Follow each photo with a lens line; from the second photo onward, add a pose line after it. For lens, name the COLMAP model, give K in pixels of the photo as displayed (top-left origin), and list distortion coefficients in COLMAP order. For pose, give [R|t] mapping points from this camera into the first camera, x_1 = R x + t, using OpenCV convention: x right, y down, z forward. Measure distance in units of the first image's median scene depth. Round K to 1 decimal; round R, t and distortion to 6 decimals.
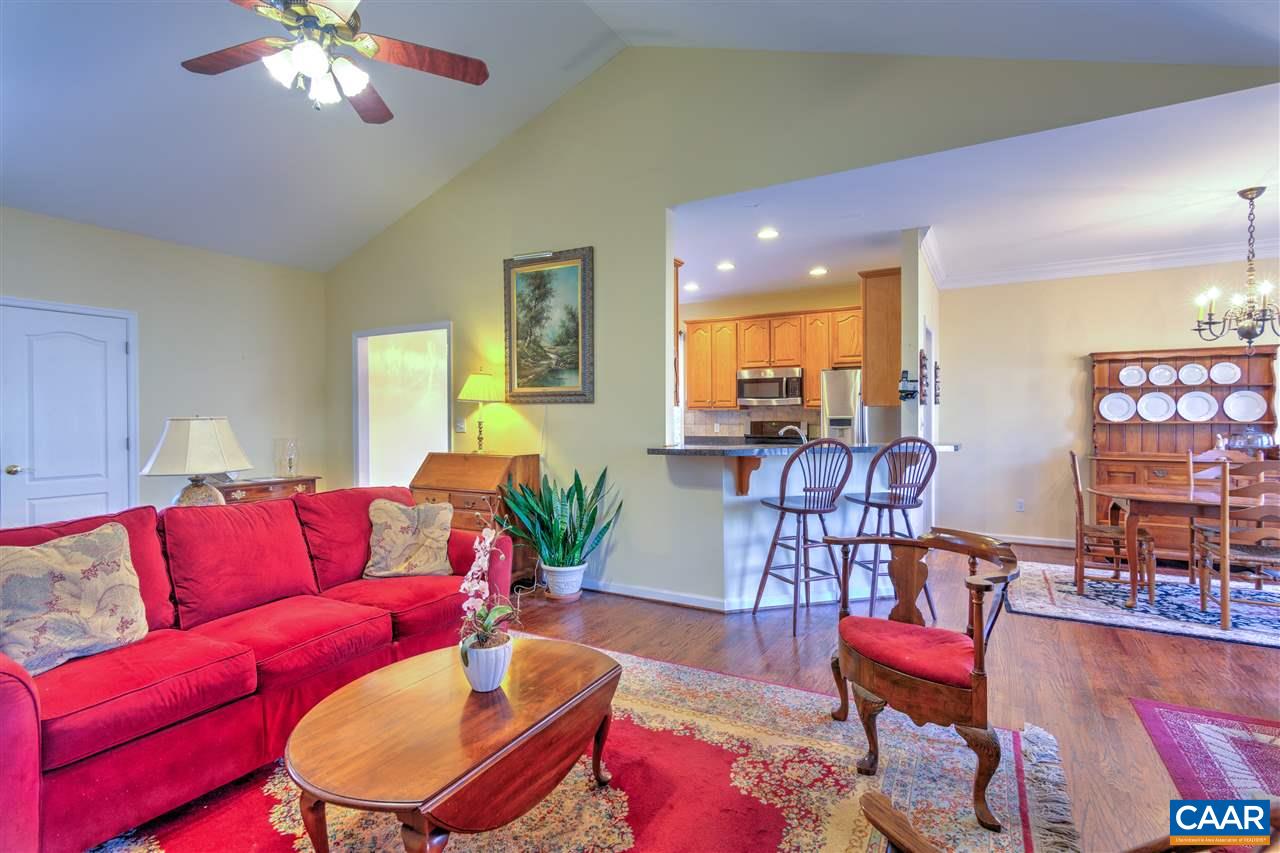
lens RADIAL K [[615.9, 0, 635.8], [0, 615.9, 424.7], [0, 0, 1]] dist [0.003923, -0.000814]
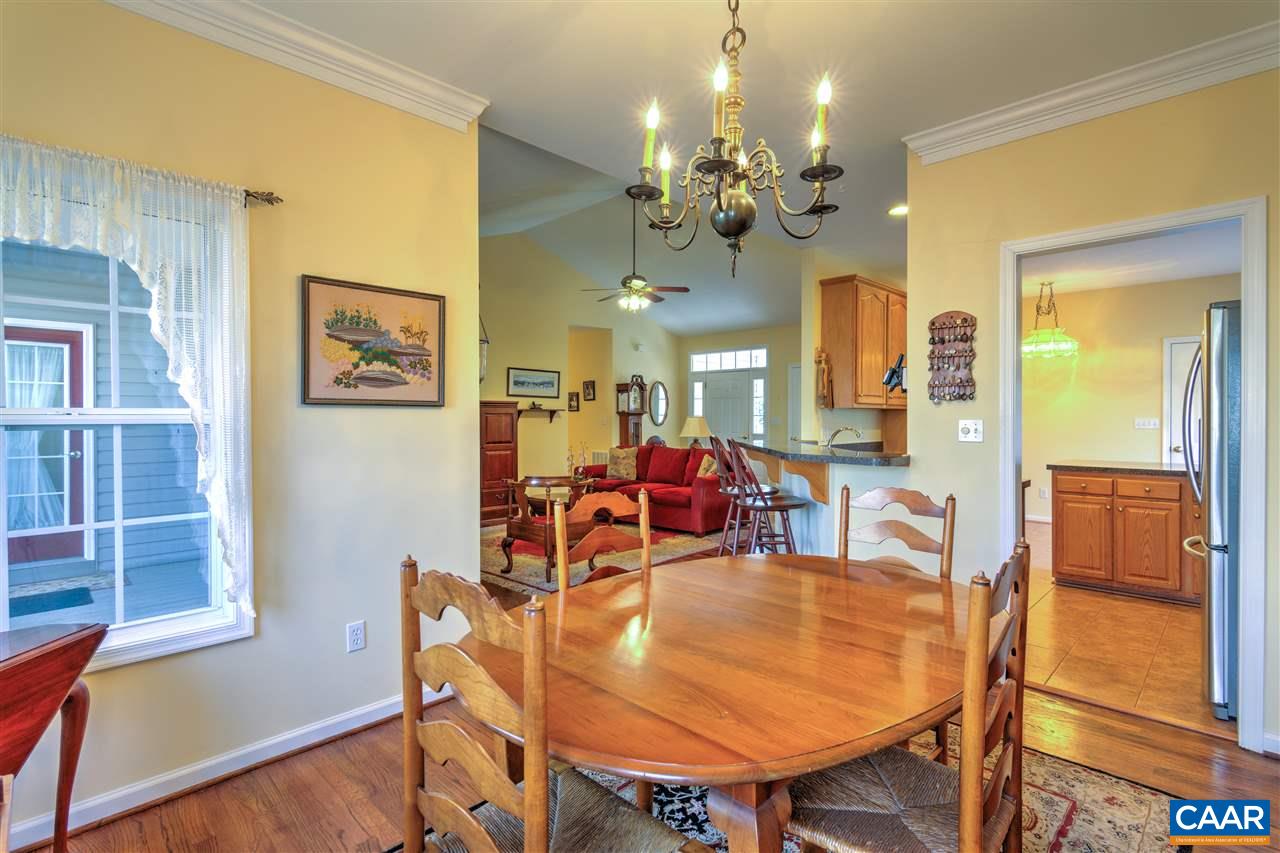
lens RADIAL K [[615.9, 0, 637.6], [0, 615.9, 421.3], [0, 0, 1]] dist [0.003923, -0.000814]
pose [[-0.244247, 0.010443, -0.969657, 1.054059], [-0.011803, 0.999836, 0.013741, -0.013978], [0.969641, 0.014801, -0.244084, 0.772559]]
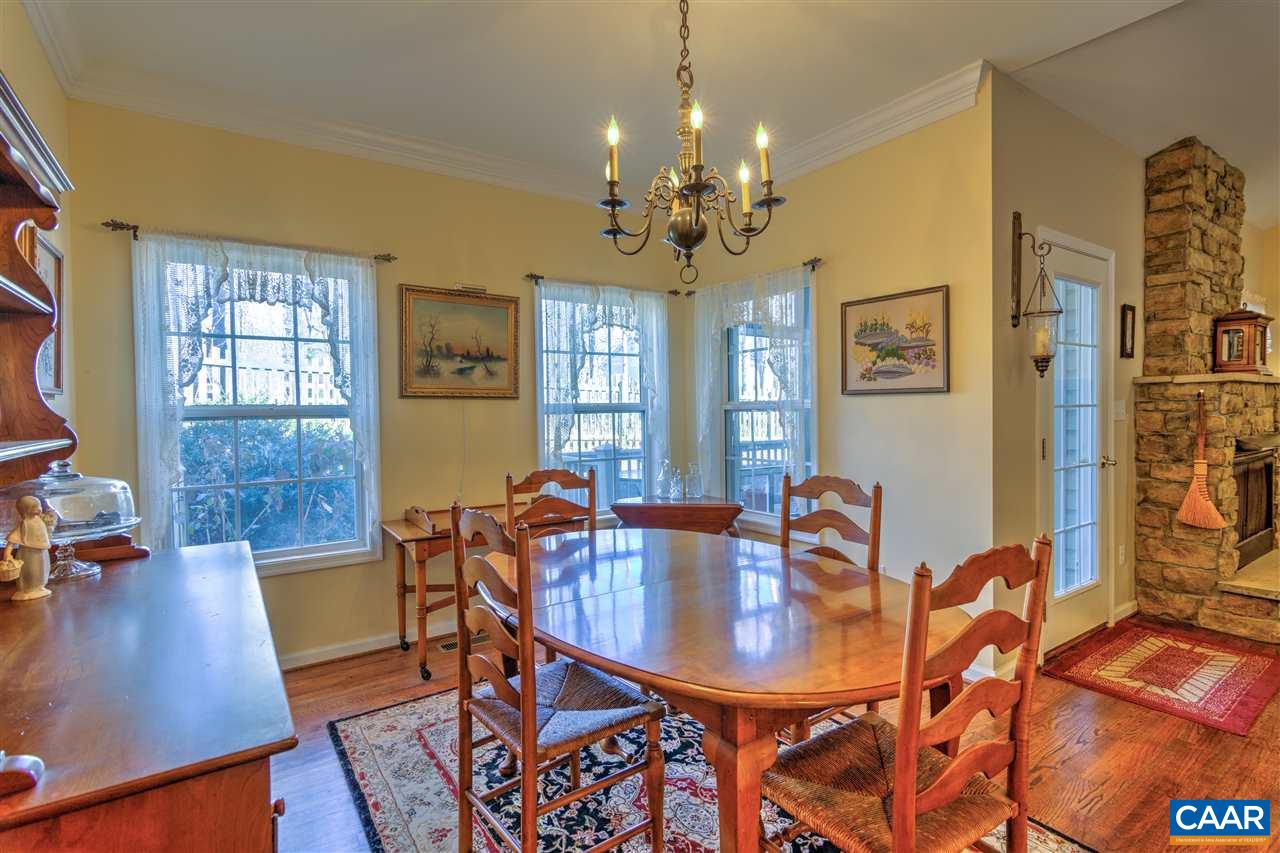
lens RADIAL K [[615.9, 0, 640.8], [0, 615.9, 424.0], [0, 0, 1]] dist [0.003923, -0.000814]
pose [[-0.906311, 0.004831, 0.422584, 0.611545], [0.022044, 0.999114, 0.035856, -0.014820], [-0.422036, 0.041812, -0.905614, 1.080321]]
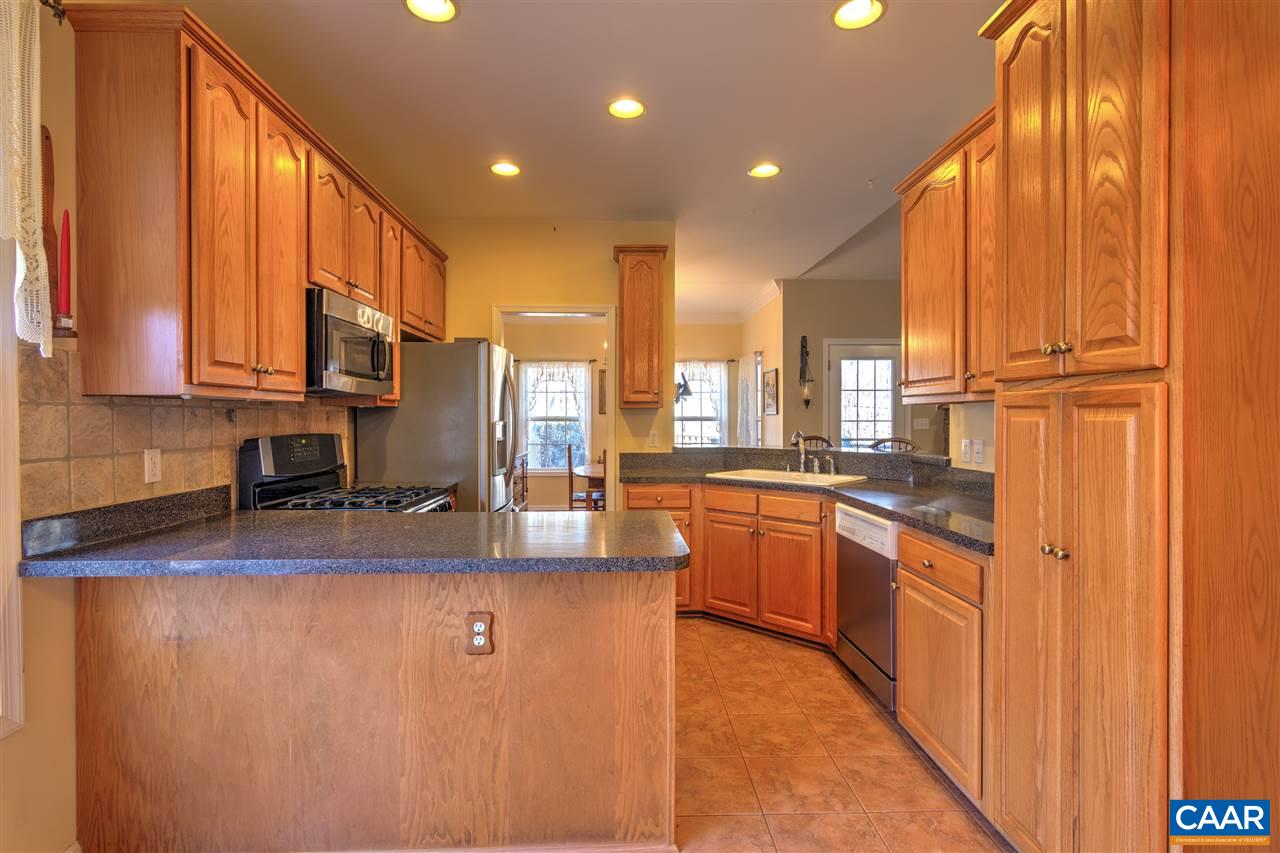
lens RADIAL K [[615.9, 0, 639.1], [0, 615.9, 421.8], [0, 0, 1]] dist [0.003923, -0.000814]
pose [[-0.533273, -0.001195, 0.845942, -0.293357], [0.013876, 0.999852, 0.010159, -0.018666], [-0.845829, 0.017156, -0.533177, 1.375281]]
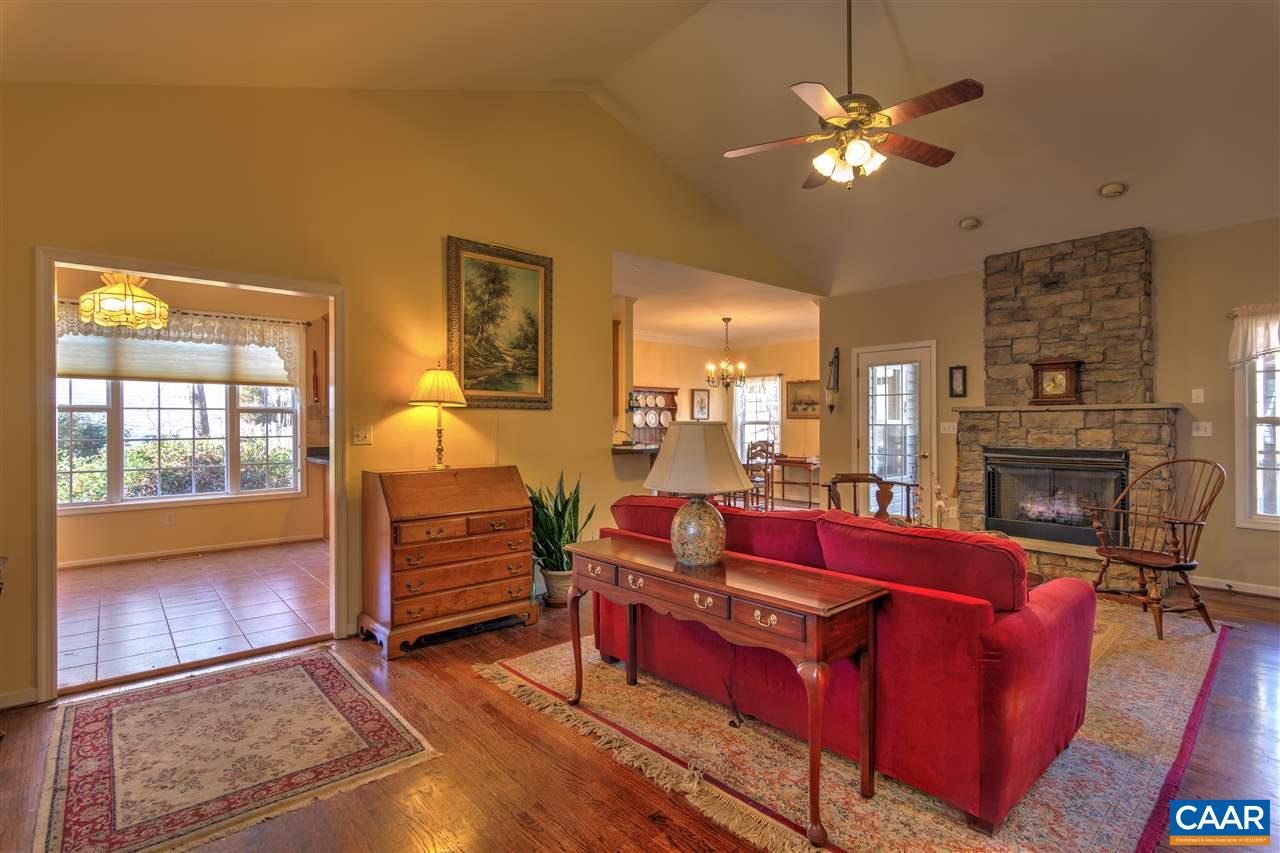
lens RADIAL K [[615.9, 0, 636.4], [0, 615.9, 421.6], [0, 0, 1]] dist [0.003923, -0.000814]
pose [[0.327088, 0.004312, 0.944984, -0.836204], [0.014157, 0.999855, -0.009462, -0.003353], [-0.944888, 0.016473, 0.326979, 0.444889]]
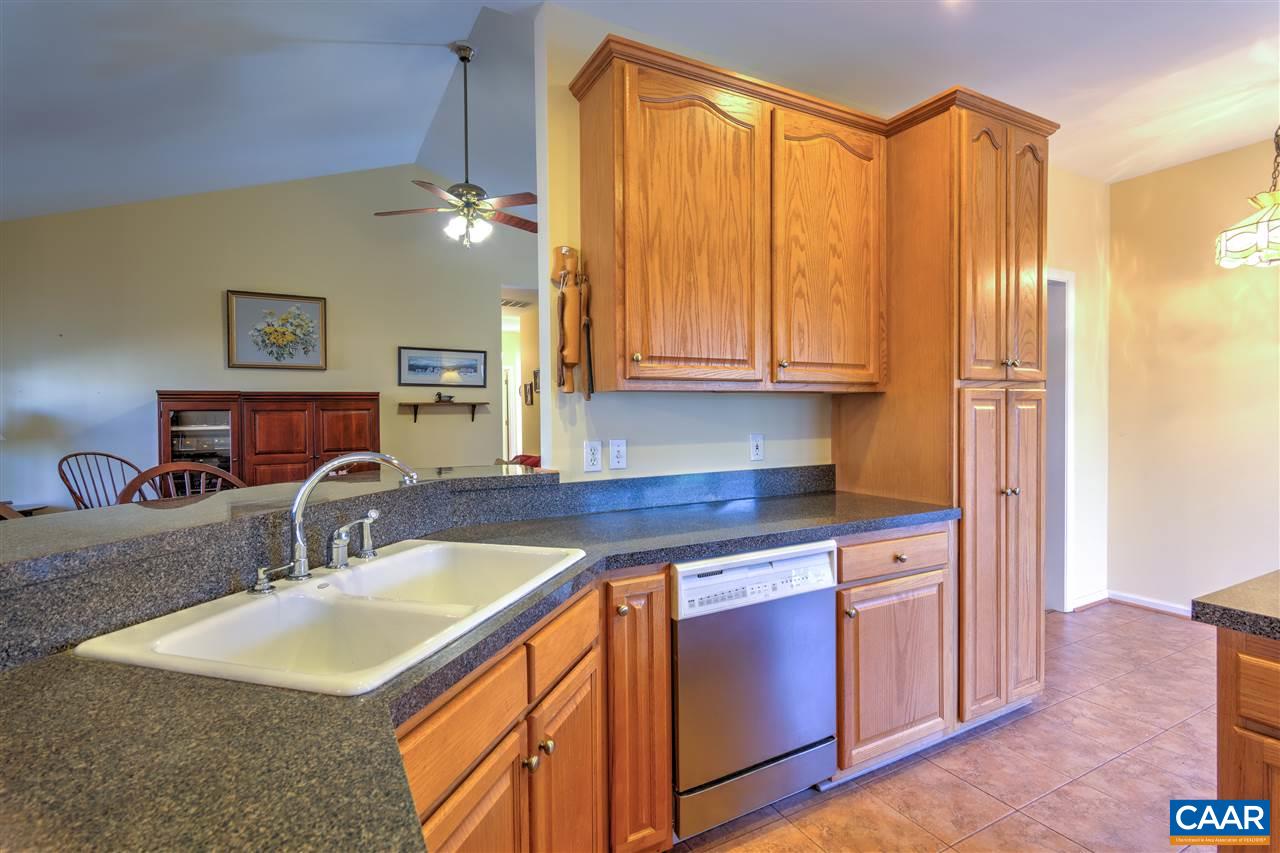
lens RADIAL K [[615.9, 0, 637.7], [0, 615.9, 421.6], [0, 0, 1]] dist [0.003923, -0.000814]
pose [[-0.516513, 0.024338, -0.855934, 0.367101], [0.000649, 0.999607, 0.028032, -0.017214], [0.856279, 0.013924, -0.516325, 1.060256]]
